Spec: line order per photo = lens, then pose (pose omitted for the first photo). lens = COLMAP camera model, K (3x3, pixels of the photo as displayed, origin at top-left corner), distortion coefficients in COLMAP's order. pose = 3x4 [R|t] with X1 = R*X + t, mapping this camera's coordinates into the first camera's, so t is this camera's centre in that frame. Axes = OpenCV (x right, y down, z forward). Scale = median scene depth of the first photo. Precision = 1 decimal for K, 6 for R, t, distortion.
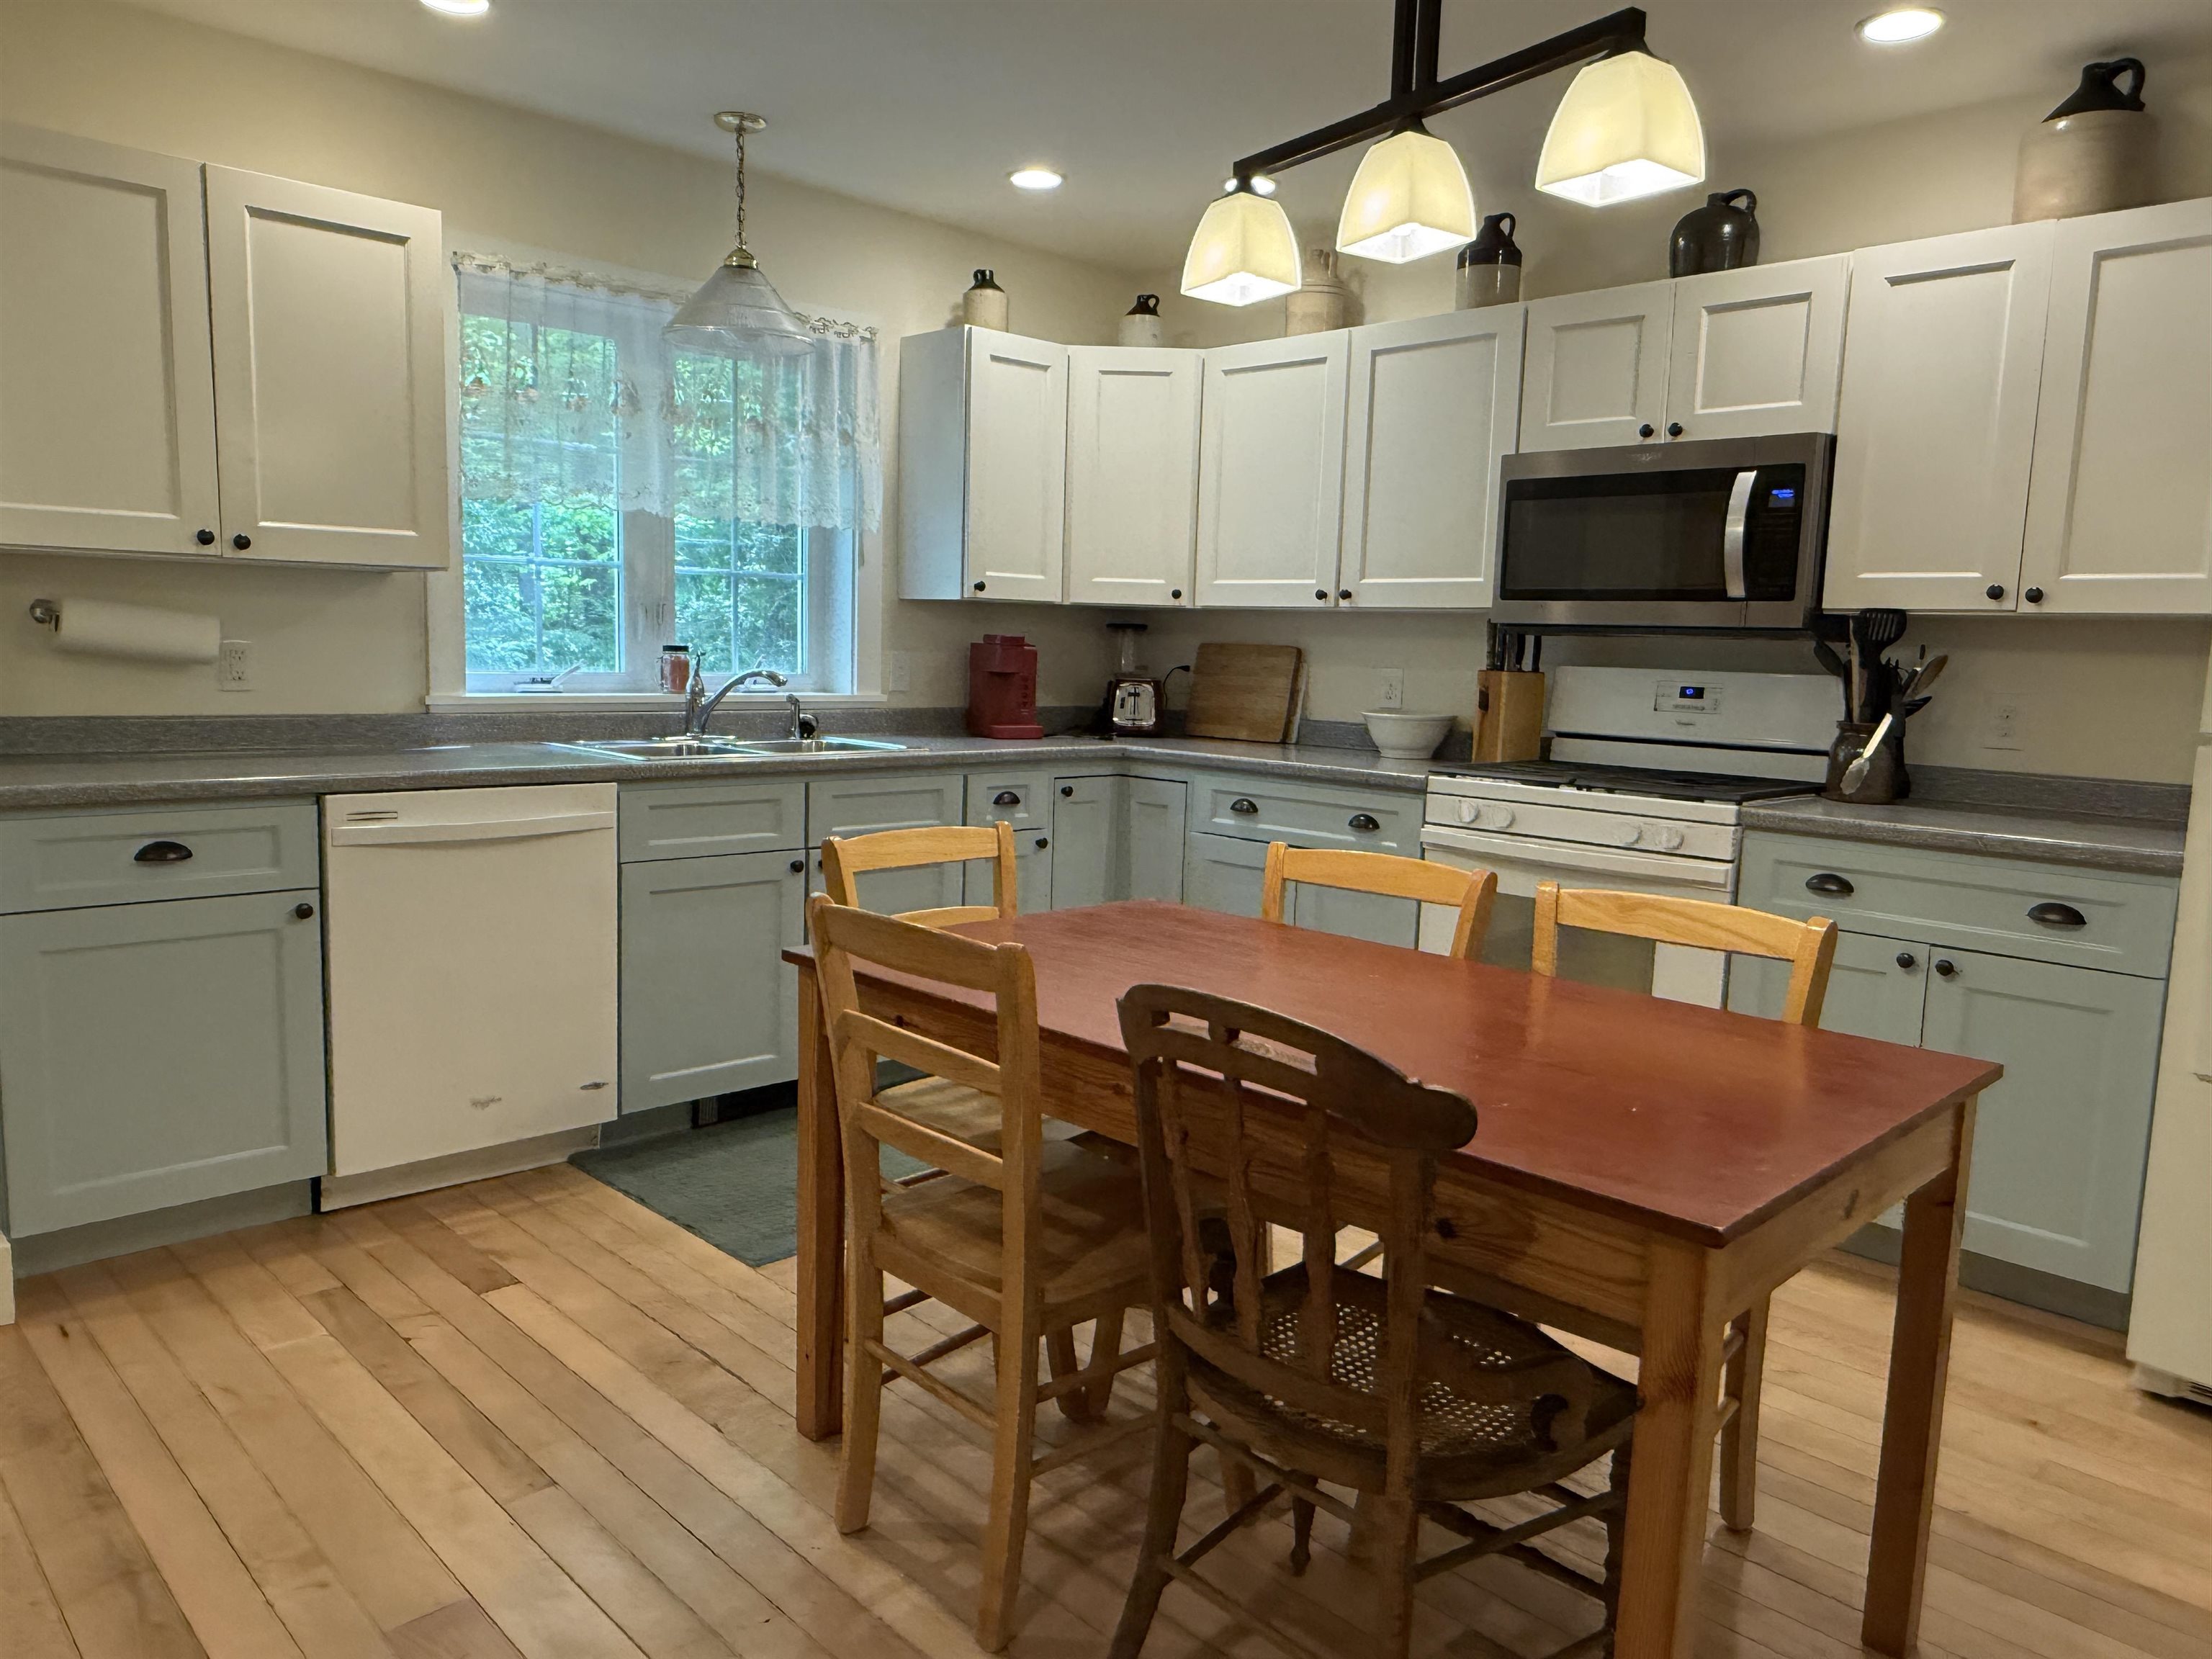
lens RADIAL K [[1536.8, 0, 1085.7], [0, 1536.8, 820.3], [0, 0, 1]] dist [0.002653, 0.003633]
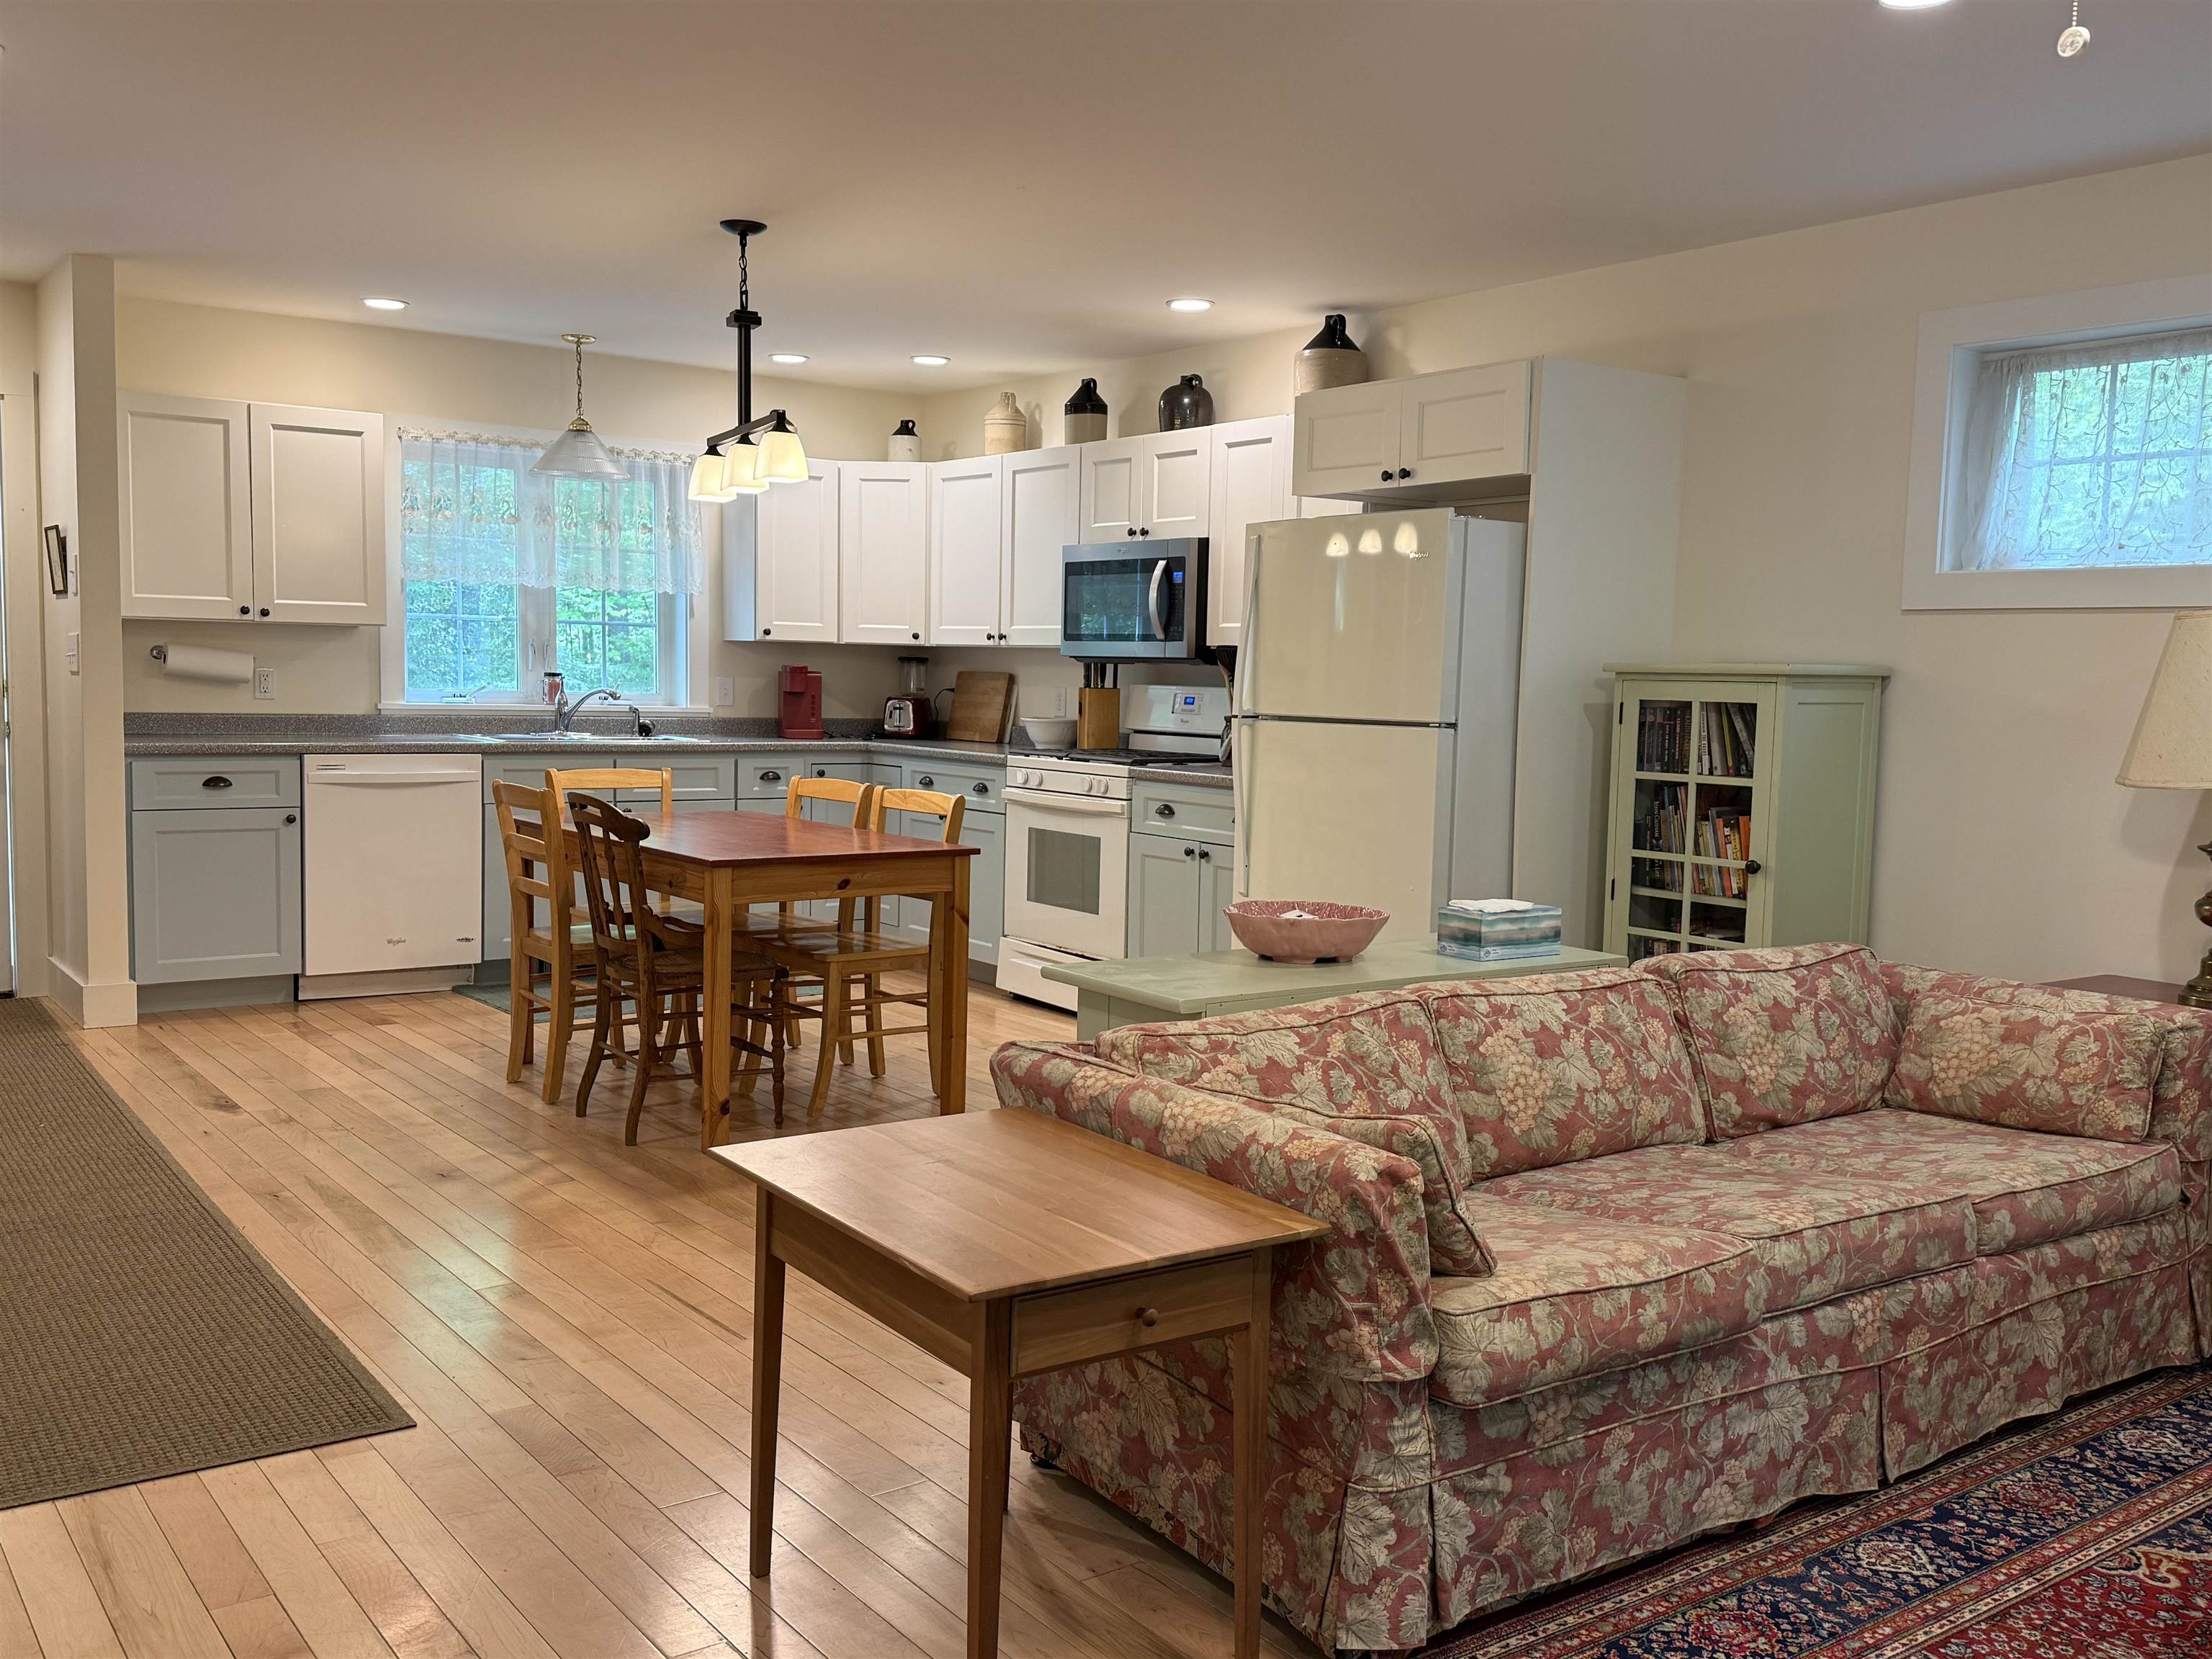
lens RADIAL K [[1920.8, 0, 1106.0], [0, 1920.8, 829.5], [0, 0, 1]] dist [0.189108, -0.419139]
pose [[0.992253, 0.003868, -0.124173, 0.525111], [-0.008508, 0.999284, -0.036860, 0.108338], [0.123942, 0.037631, 0.991576, -0.837940]]
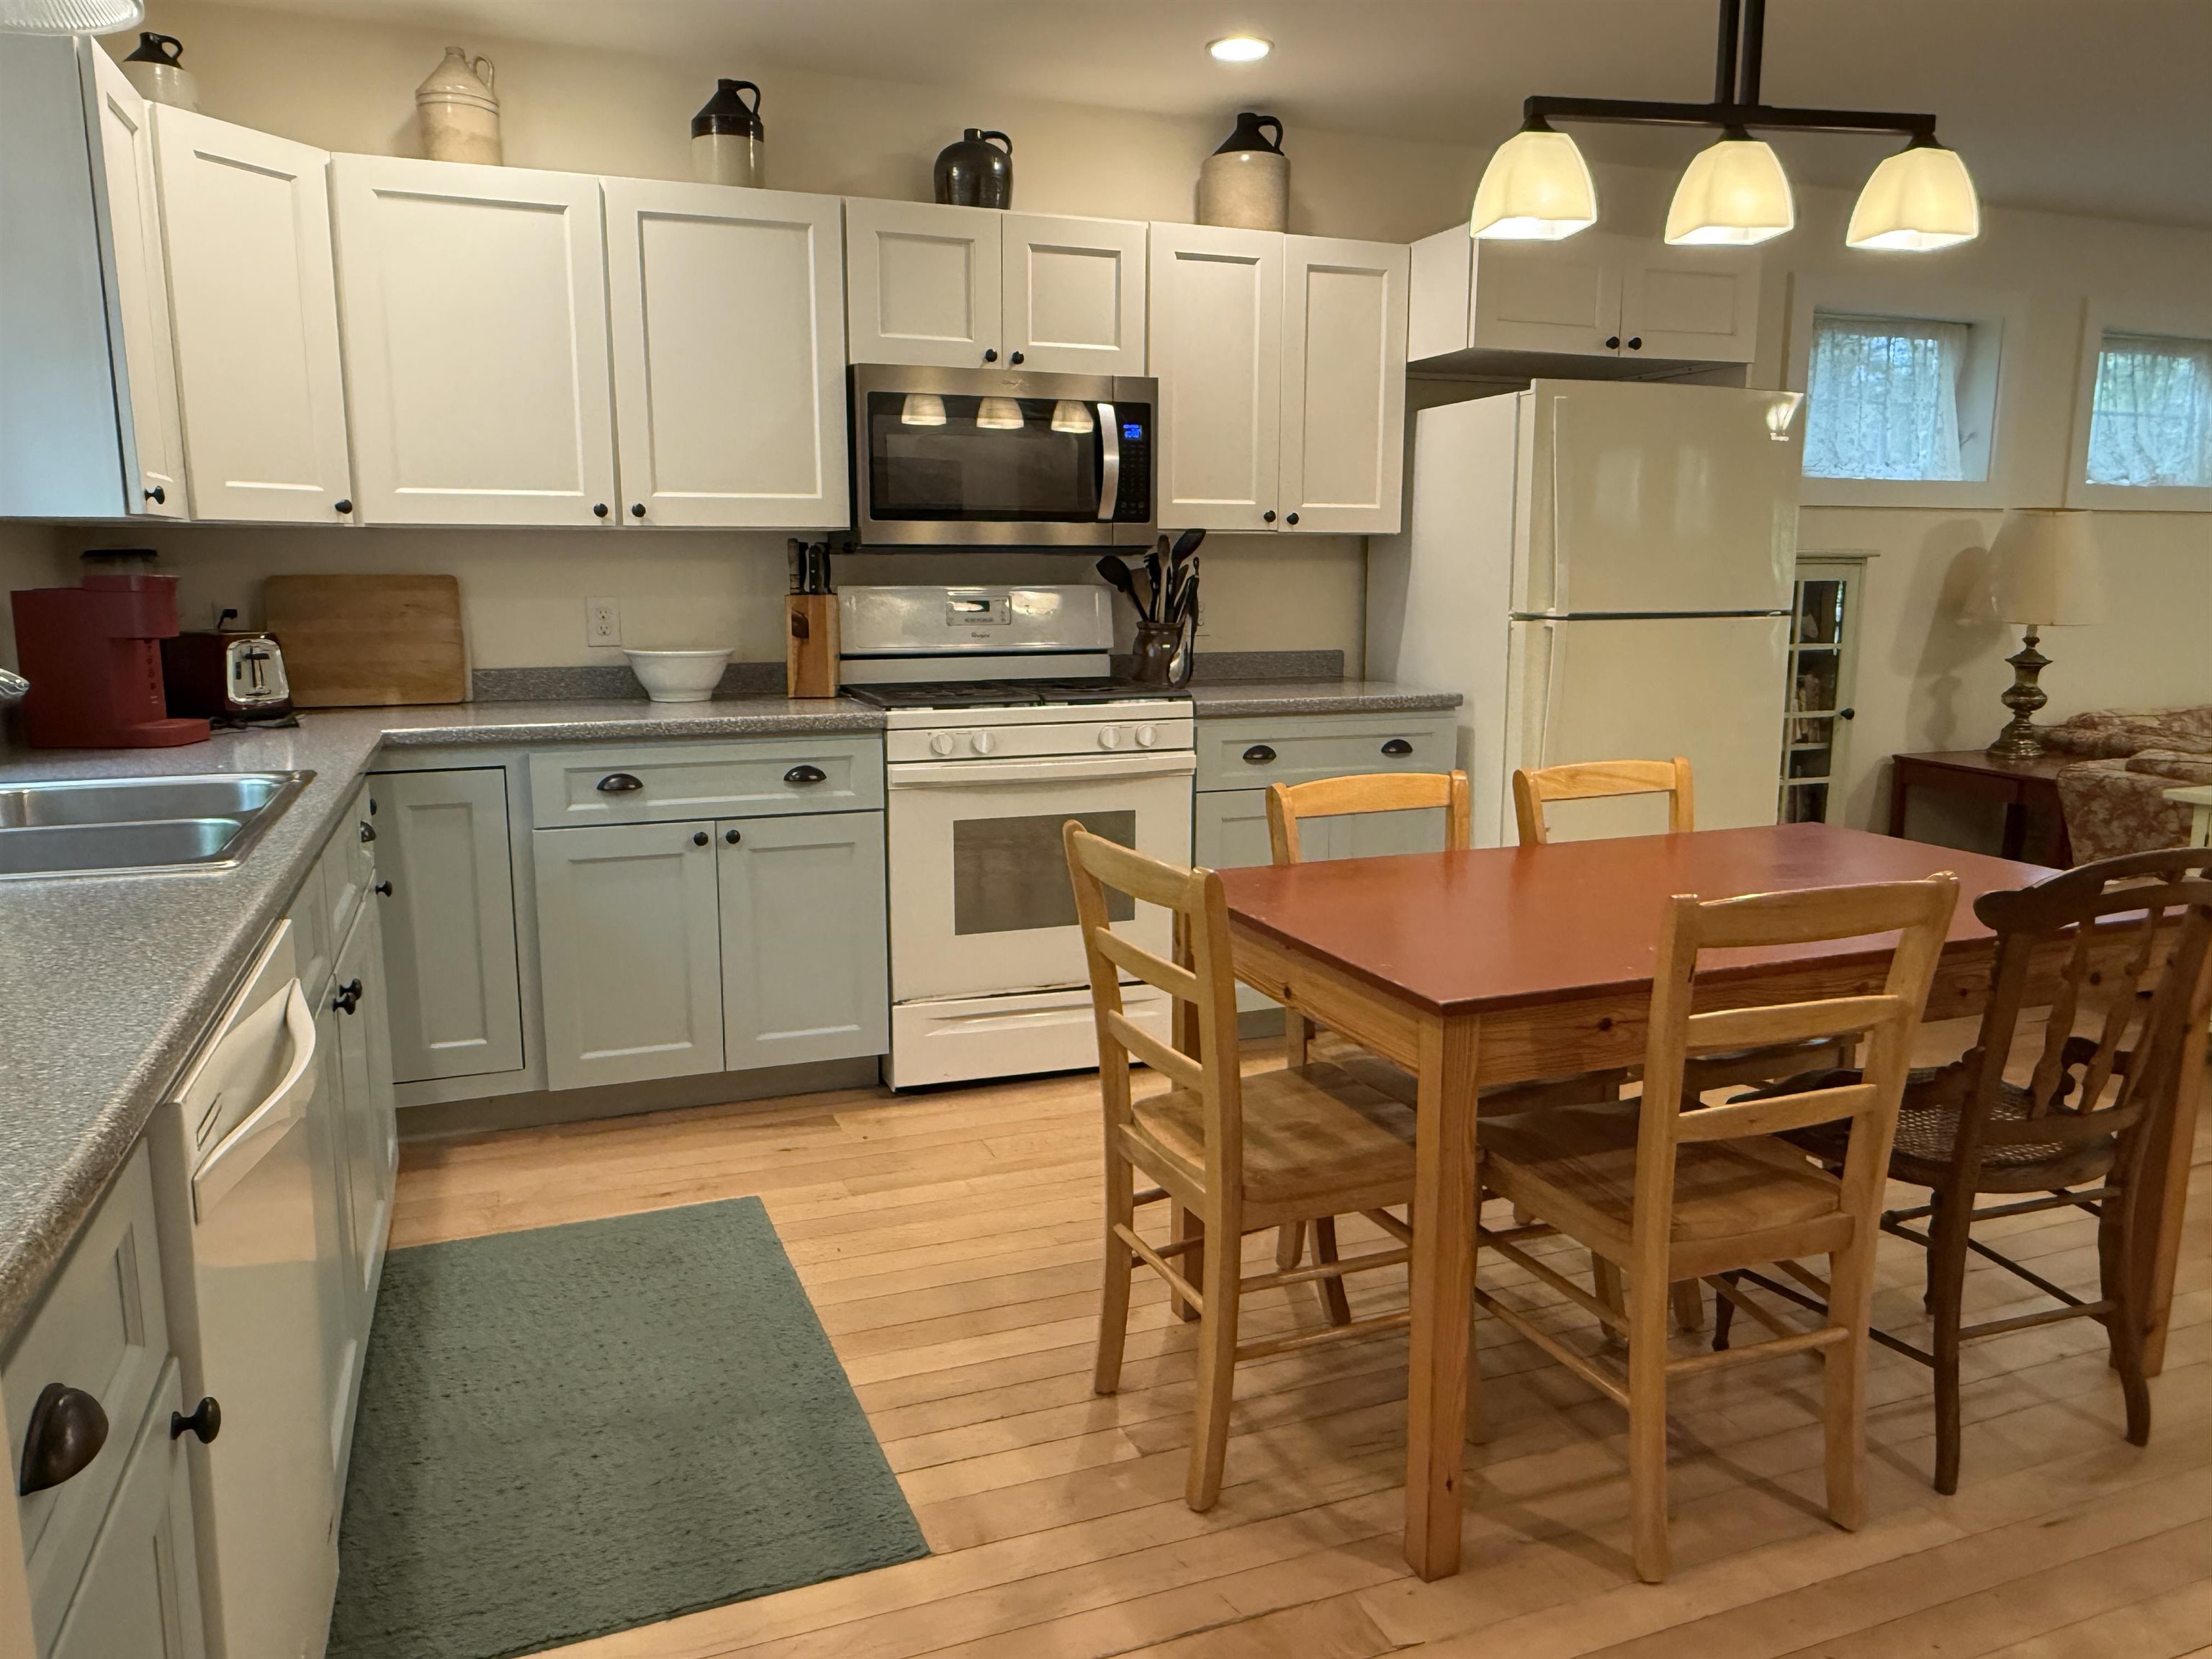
lens RADIAL K [[1528.6, 0, 1095.3], [0, 1528.6, 821.1], [0, 0, 1]] dist [-0.002953, 0.006075]
pose [[0.385516, -0.185718, 0.903817, -0.539164], [0.118751, 0.981375, 0.151003, -0.083198], [-0.915028, 0.049115, 0.400390, 0.484648]]
